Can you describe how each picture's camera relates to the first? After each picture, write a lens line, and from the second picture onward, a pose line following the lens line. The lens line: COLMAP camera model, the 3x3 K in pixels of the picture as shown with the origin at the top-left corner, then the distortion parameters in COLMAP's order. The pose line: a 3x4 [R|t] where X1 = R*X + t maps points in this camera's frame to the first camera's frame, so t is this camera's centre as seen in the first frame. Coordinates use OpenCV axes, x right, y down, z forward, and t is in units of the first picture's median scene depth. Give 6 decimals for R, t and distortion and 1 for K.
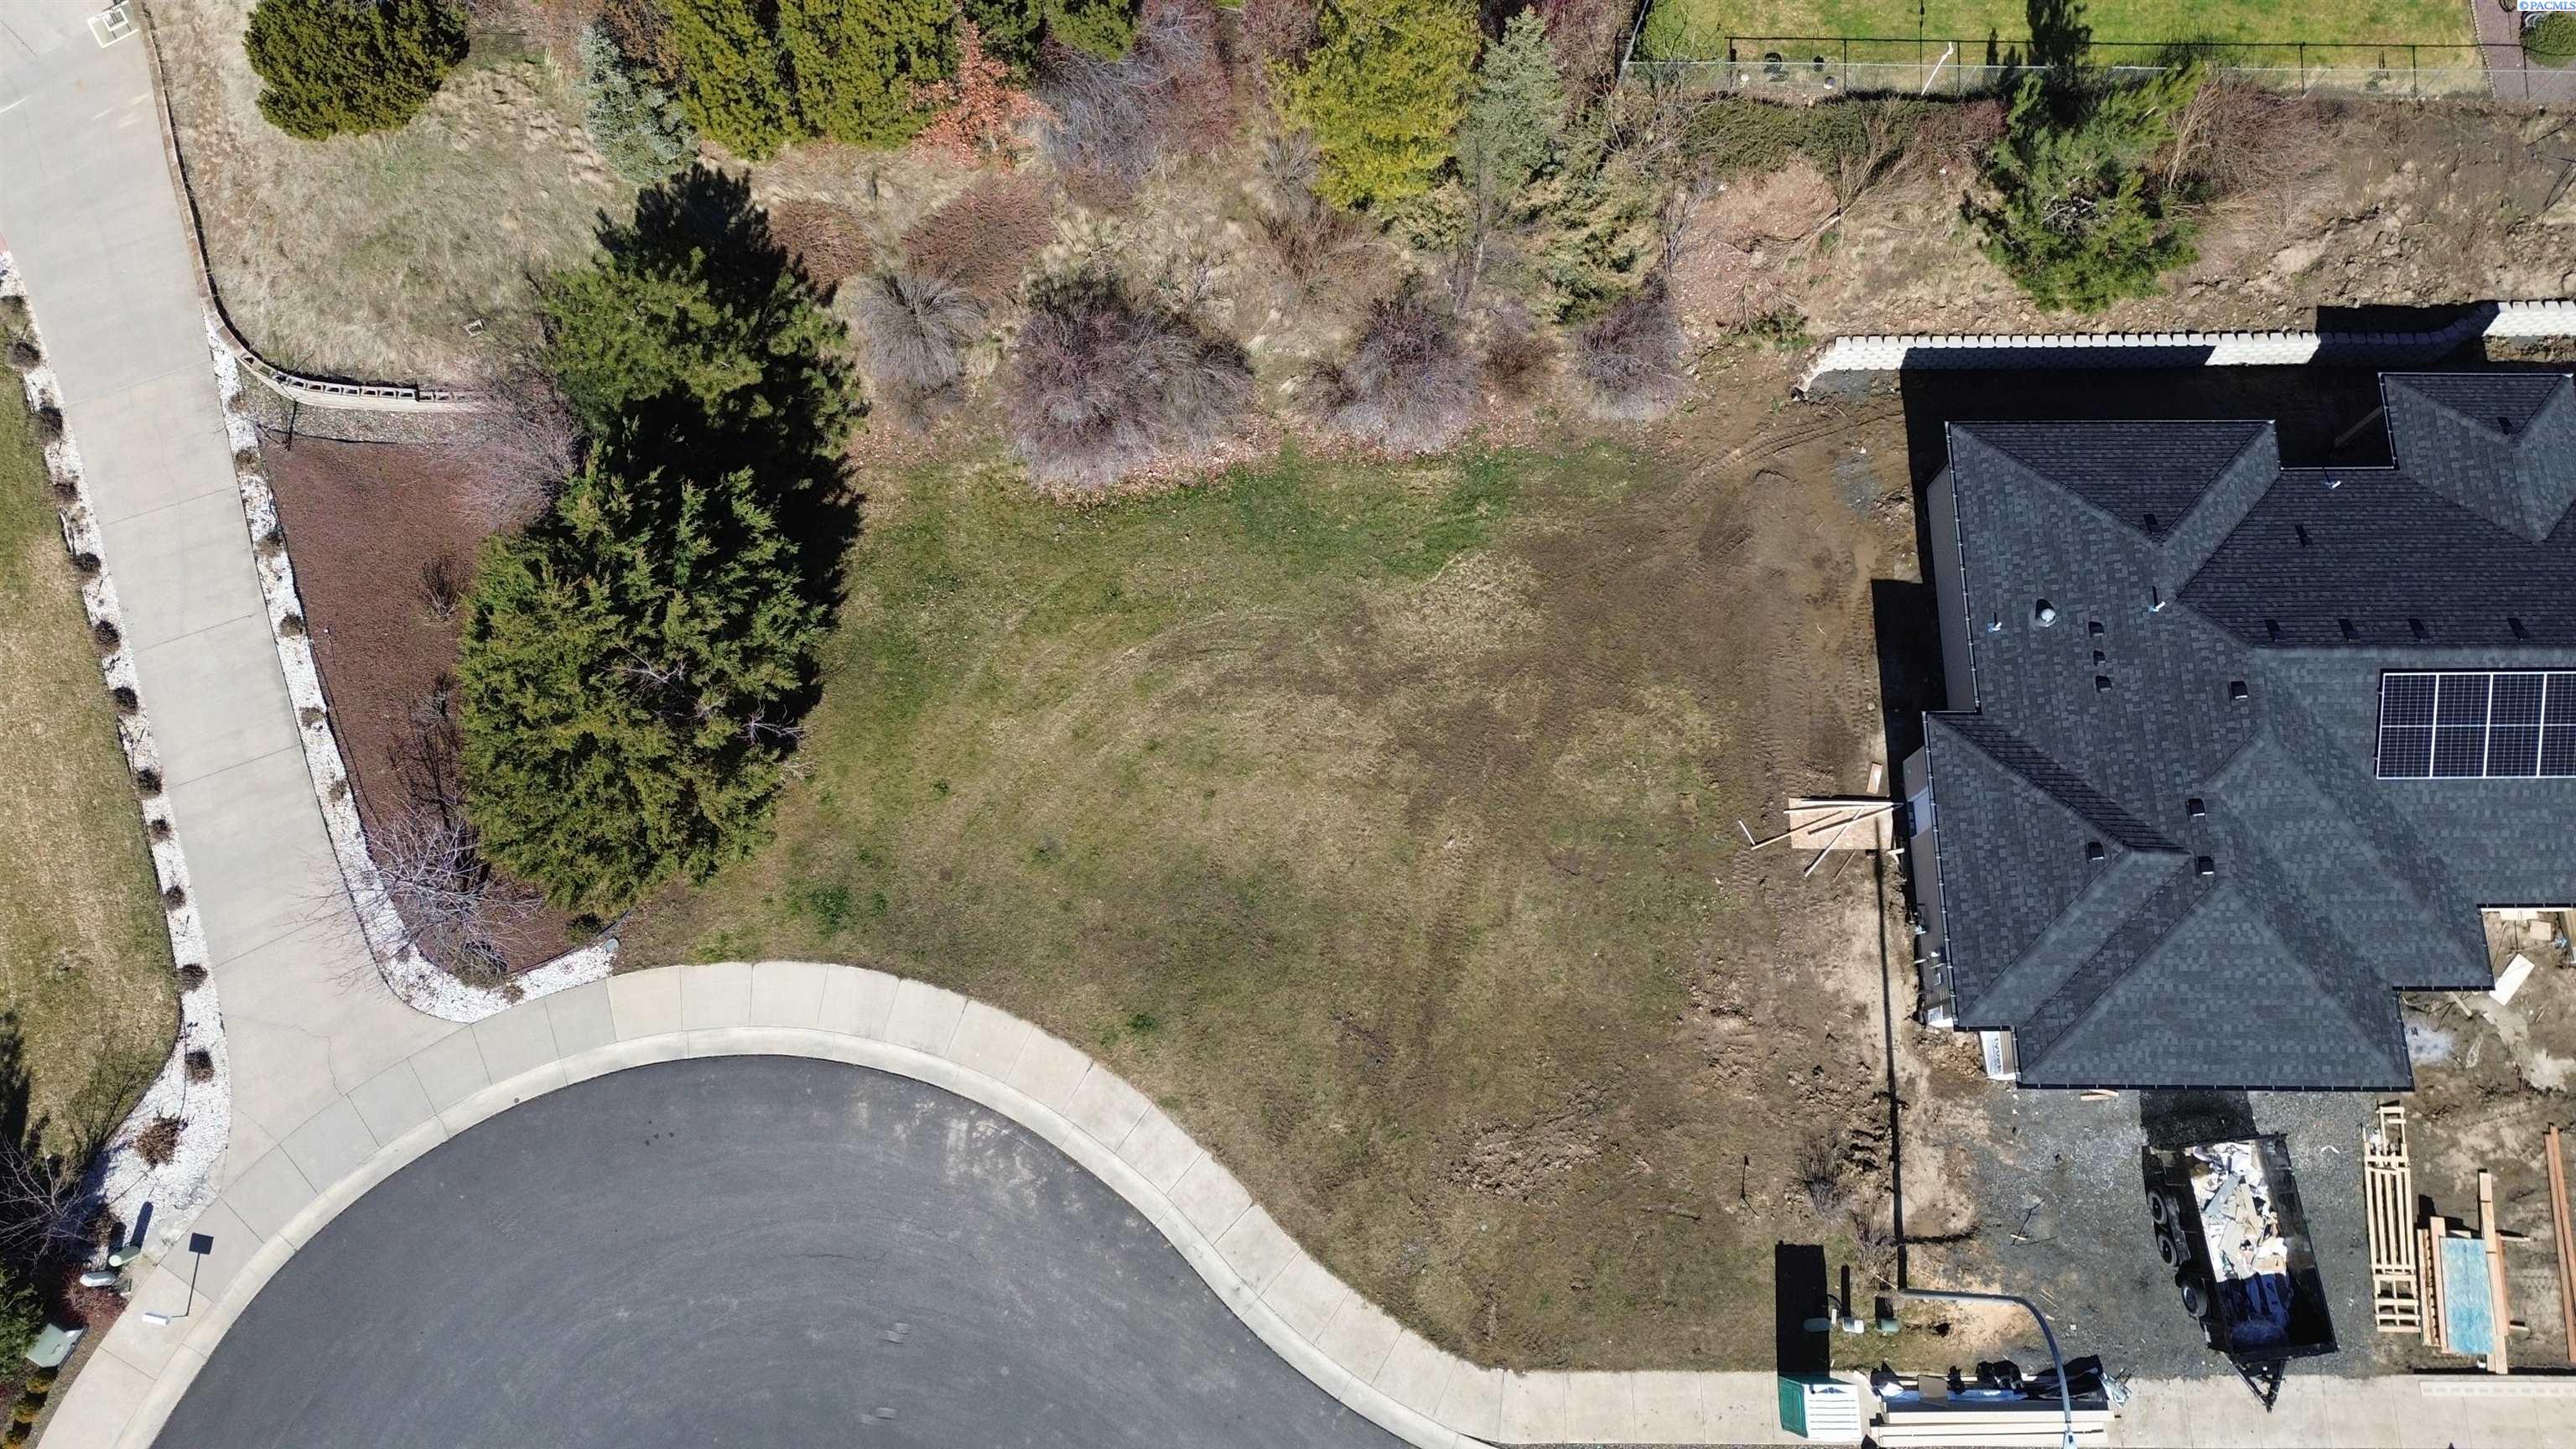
lens RADIAL K [[1810.2, 0, 1281.7], [0, 1810.2, 734.4], [0, 0, 1]] dist [0.078581, -0.072694]
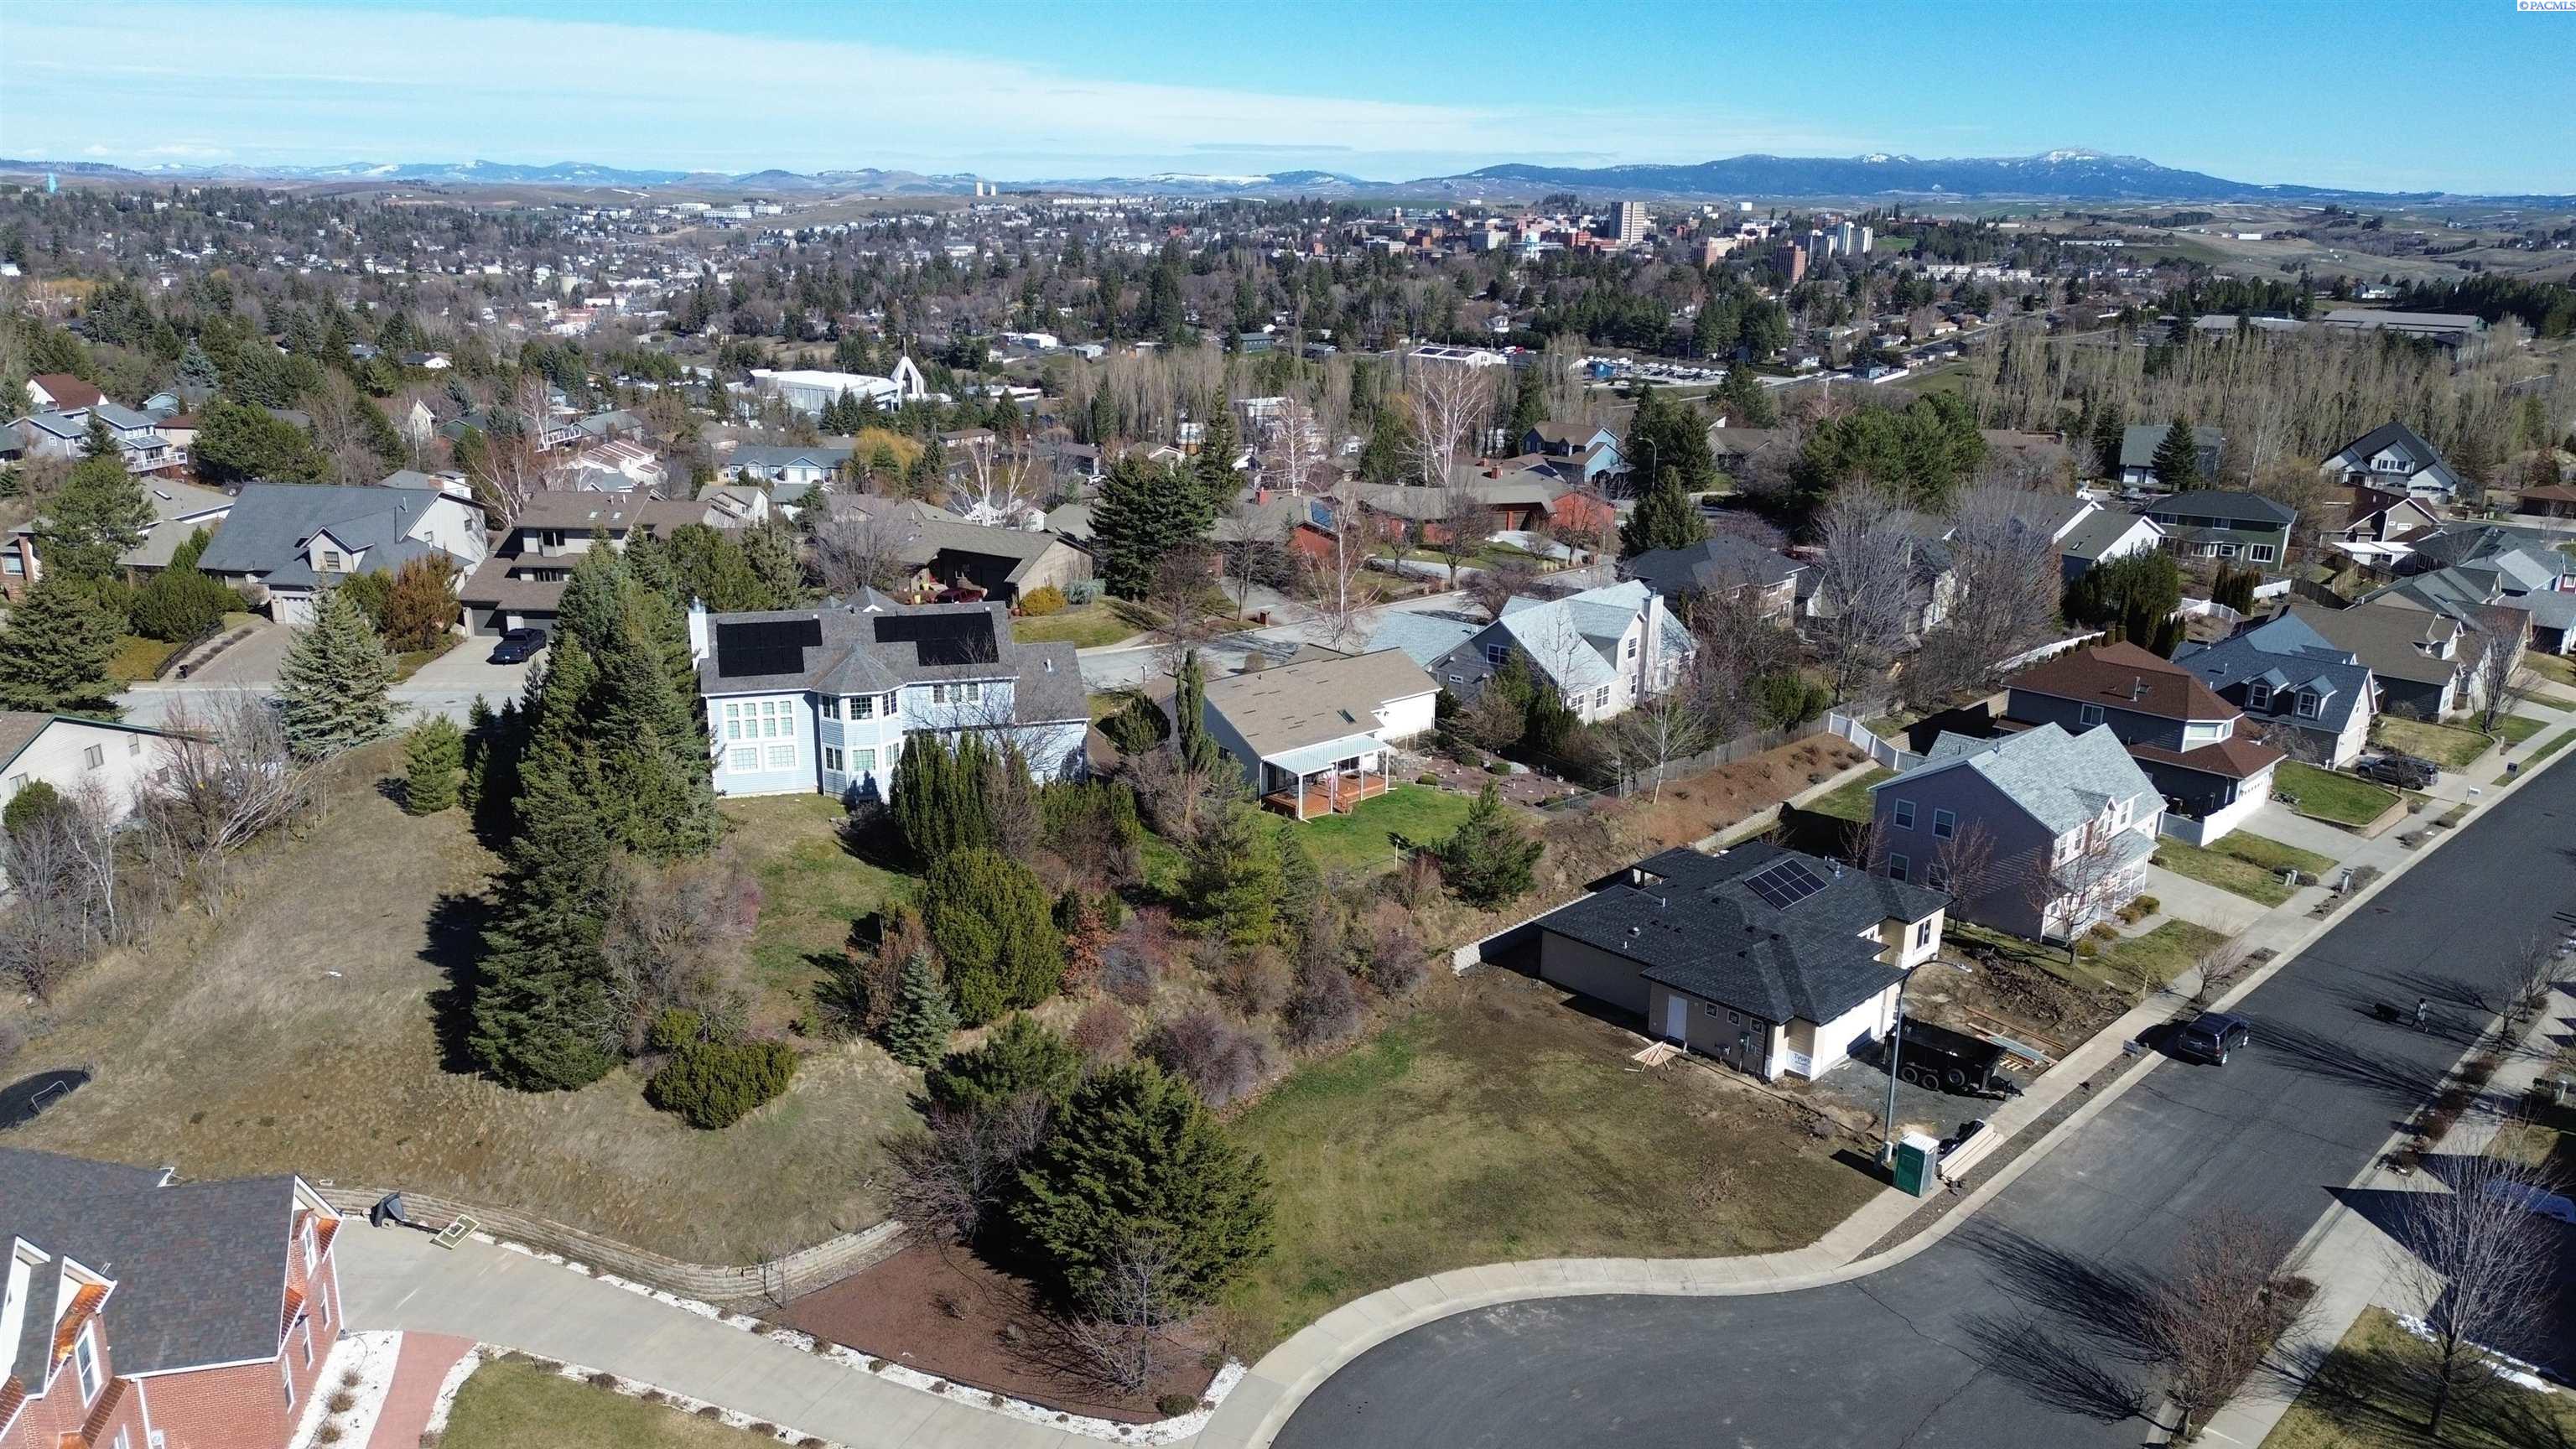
lens RADIAL K [[1810.2, 0, 1281.7], [0, 1810.2, 734.4], [0, 0, 1]] dist [0.078581, -0.072694]
pose [[0.705587, -0.194497, 0.681409, -1.209064], [0.678441, 0.463069, -0.570338, 0.722003], [-0.204610, 0.864719, 0.458690, -0.067147]]
